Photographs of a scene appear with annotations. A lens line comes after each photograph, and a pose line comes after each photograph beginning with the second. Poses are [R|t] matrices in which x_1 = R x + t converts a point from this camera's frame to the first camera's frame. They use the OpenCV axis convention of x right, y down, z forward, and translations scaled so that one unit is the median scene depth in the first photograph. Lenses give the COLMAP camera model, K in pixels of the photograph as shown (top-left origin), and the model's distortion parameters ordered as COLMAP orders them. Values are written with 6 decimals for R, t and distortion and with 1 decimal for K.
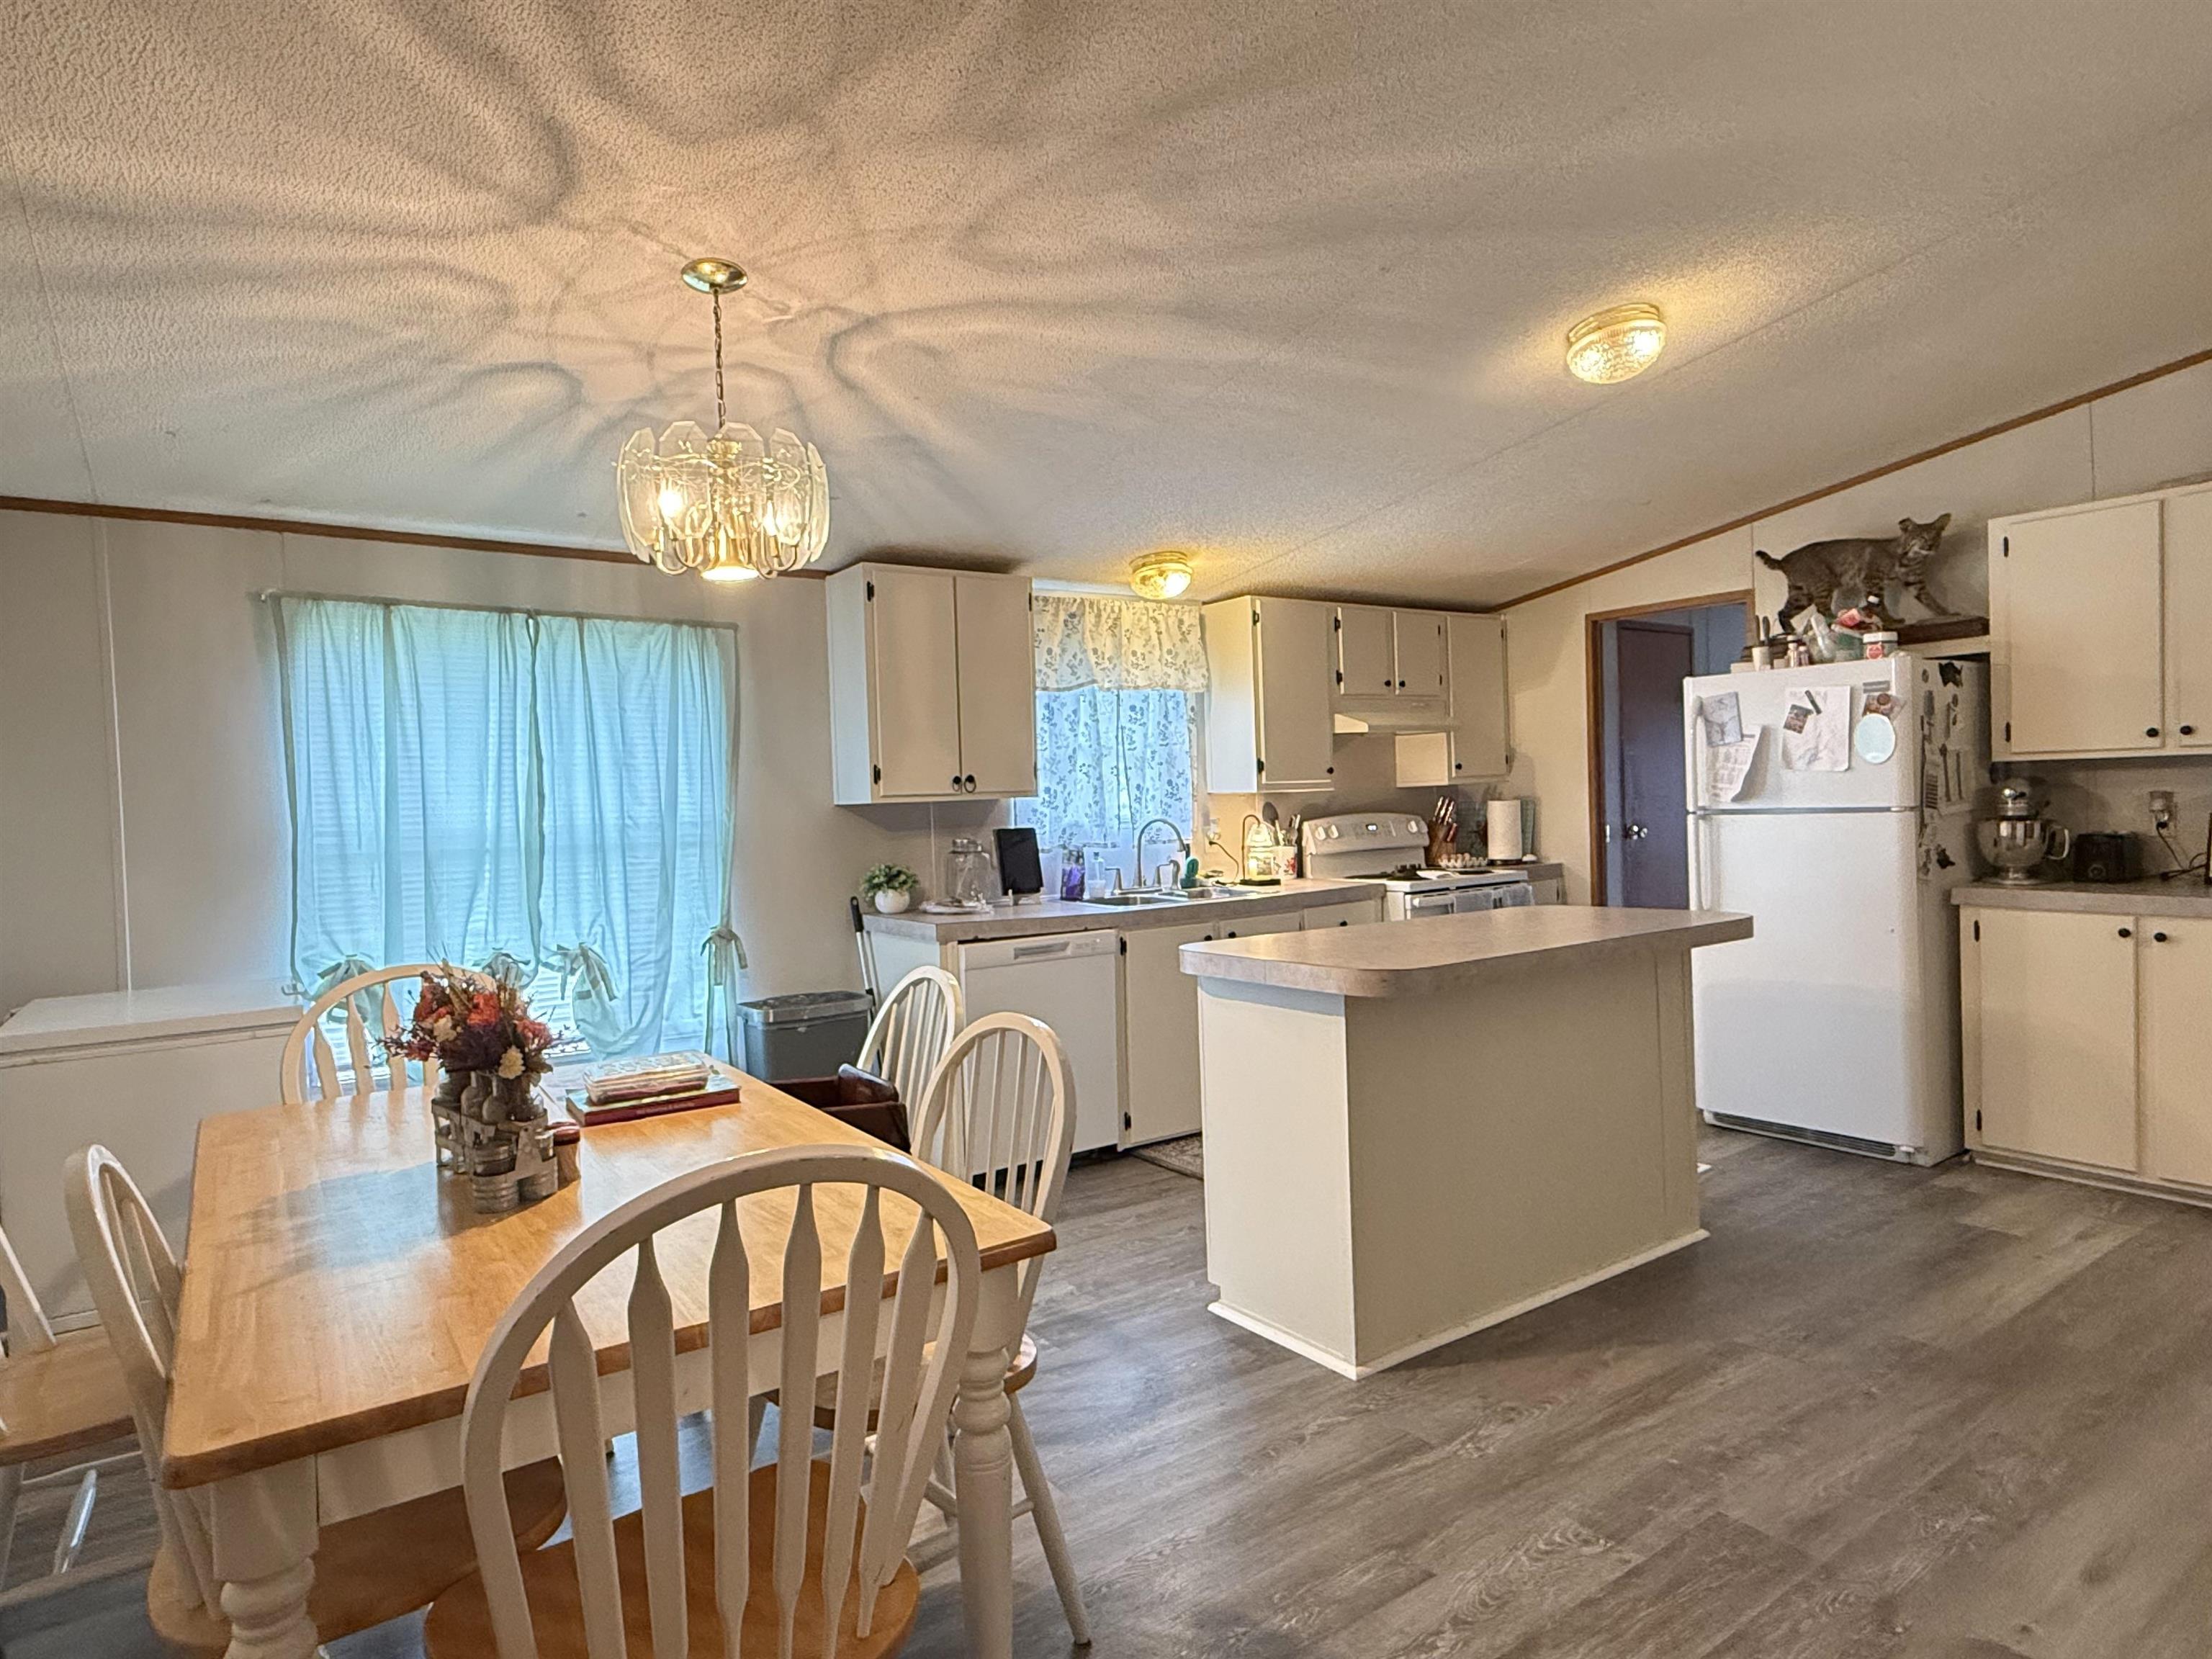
lens RADIAL K [[1250.4, 0, 1101.8], [0, 1250.4, 833.9], [0, 0, 1]] dist [0.003634, -0.001668]
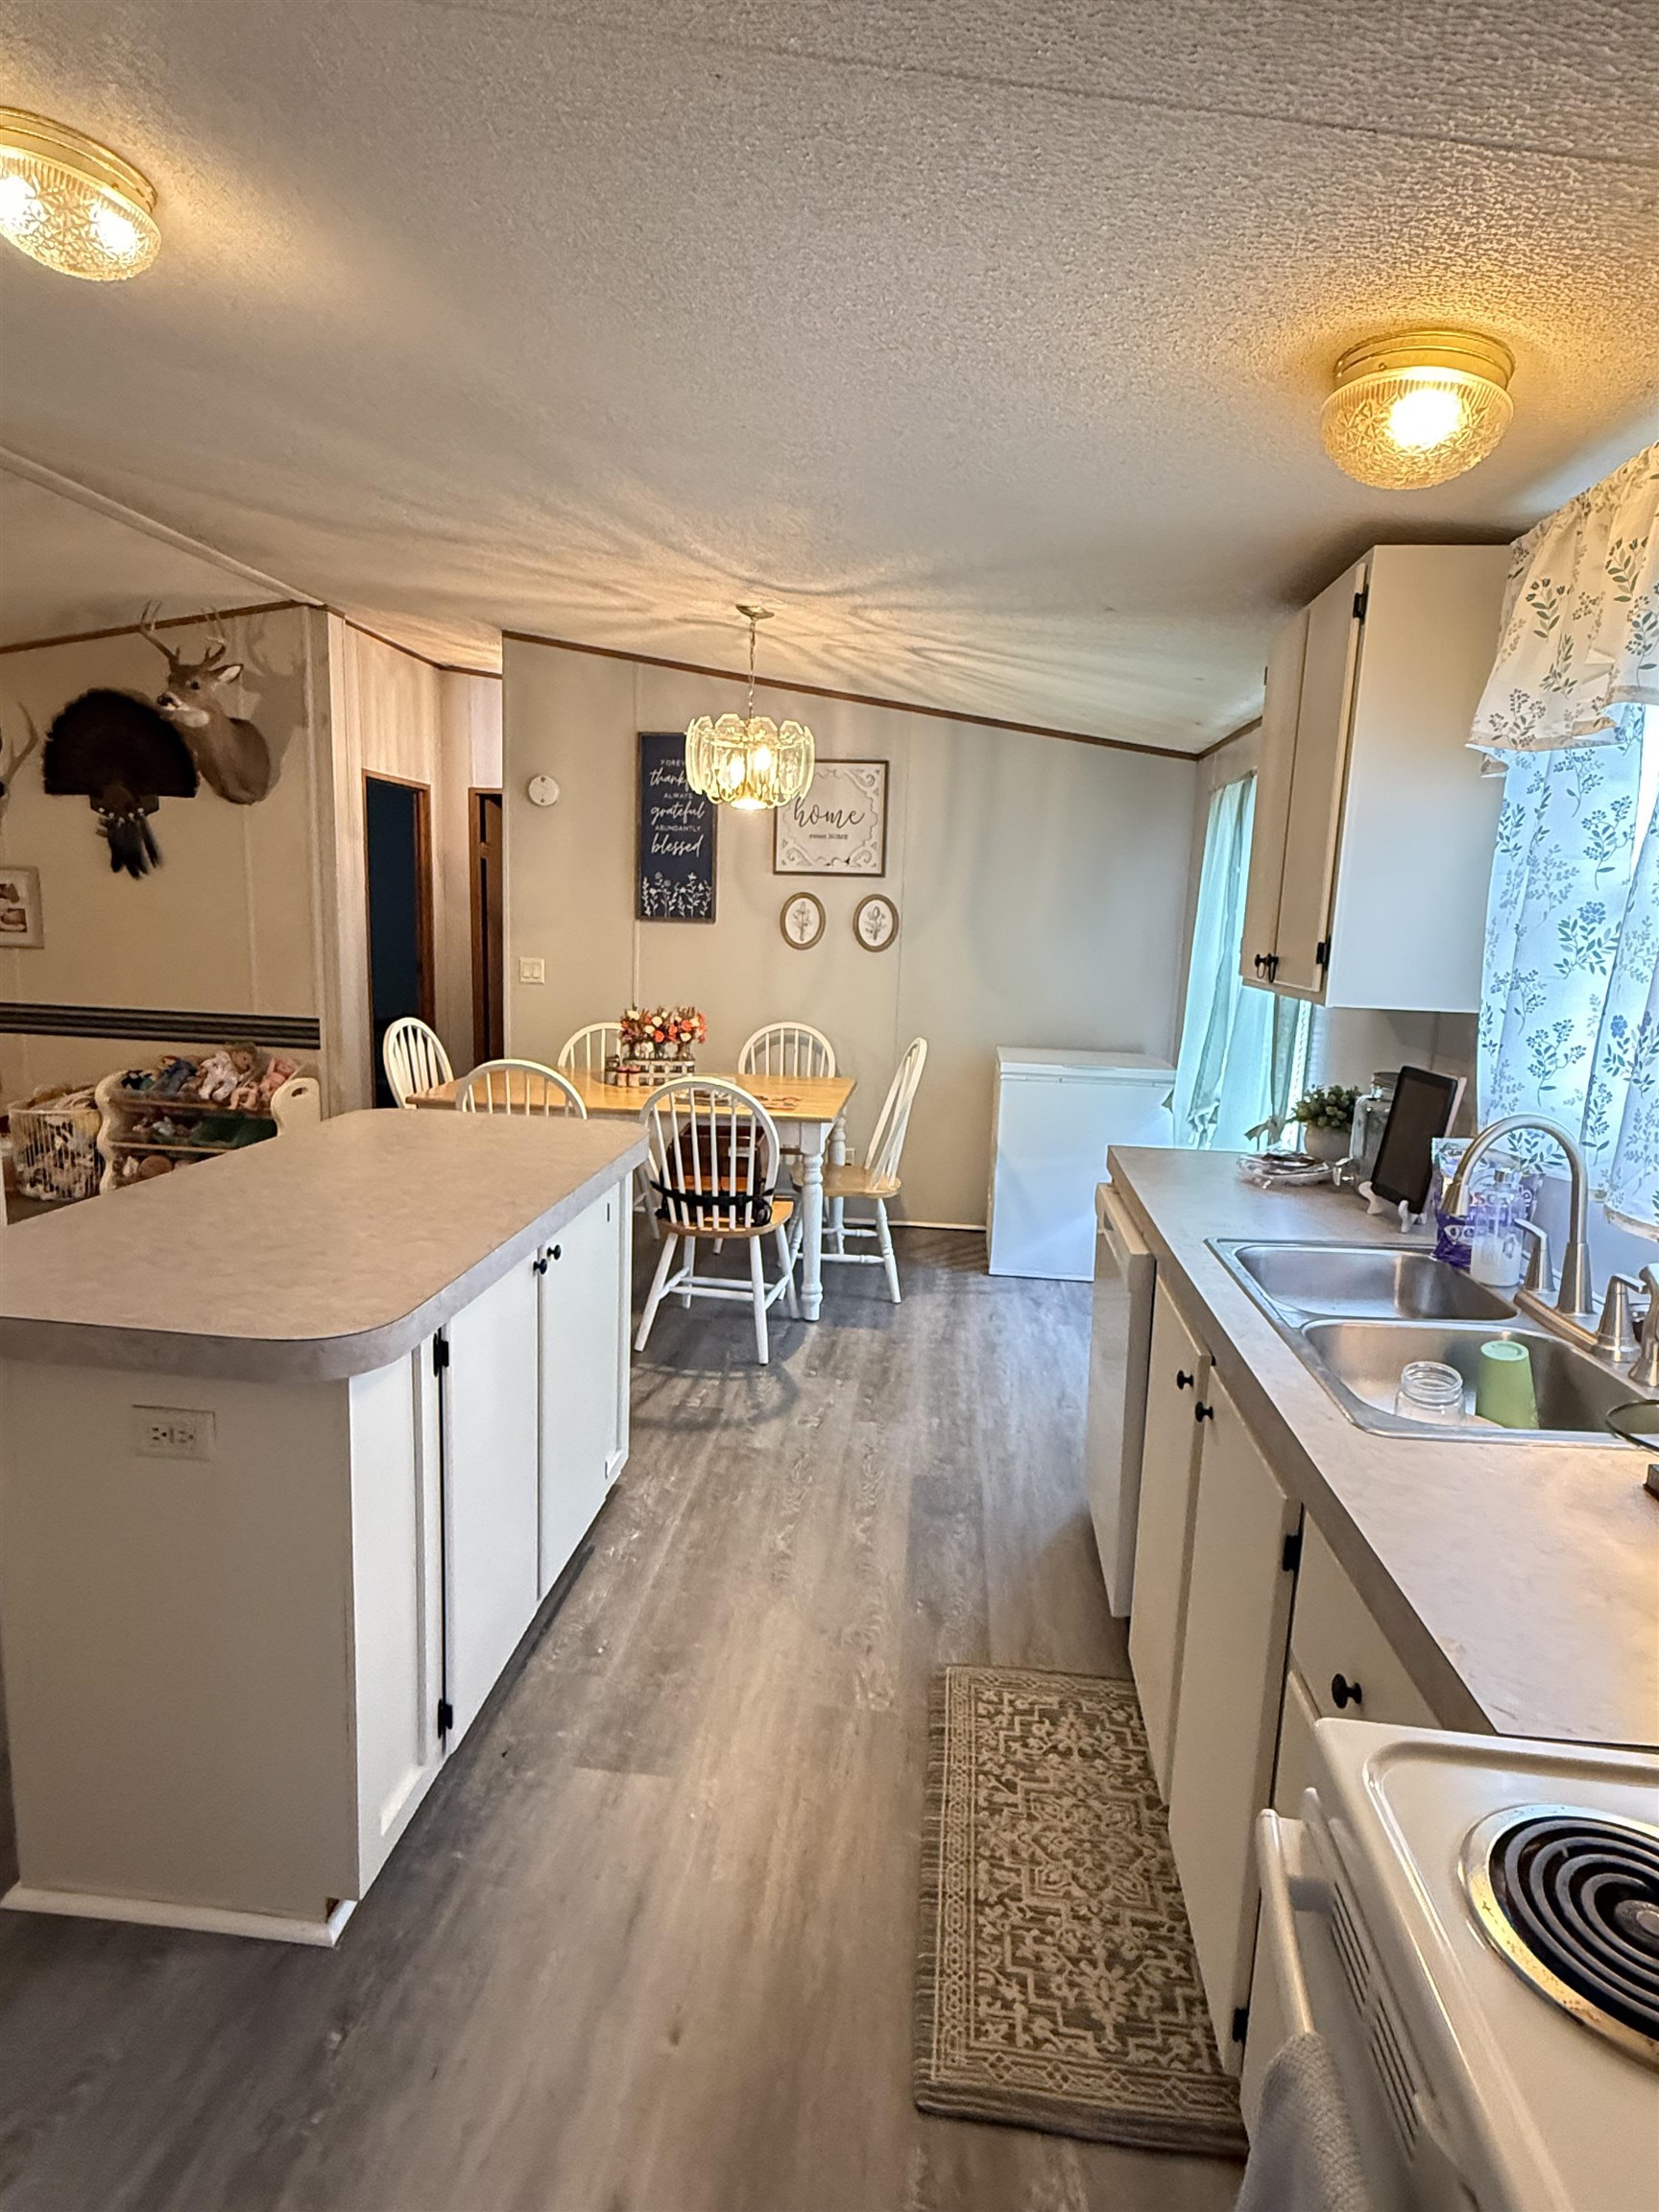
lens RADIAL K [[1175.6, 0, 835.4], [0, 1175.6, 1104.7], [0, 0, 1]] dist [-0.004049, 0.002134]
pose [[-0.652441, 0.135346, -0.745656, 0.471964], [-0.034269, 0.977647, 0.207441, -0.087531], [0.757065, 0.160896, -0.633219, 1.236832]]
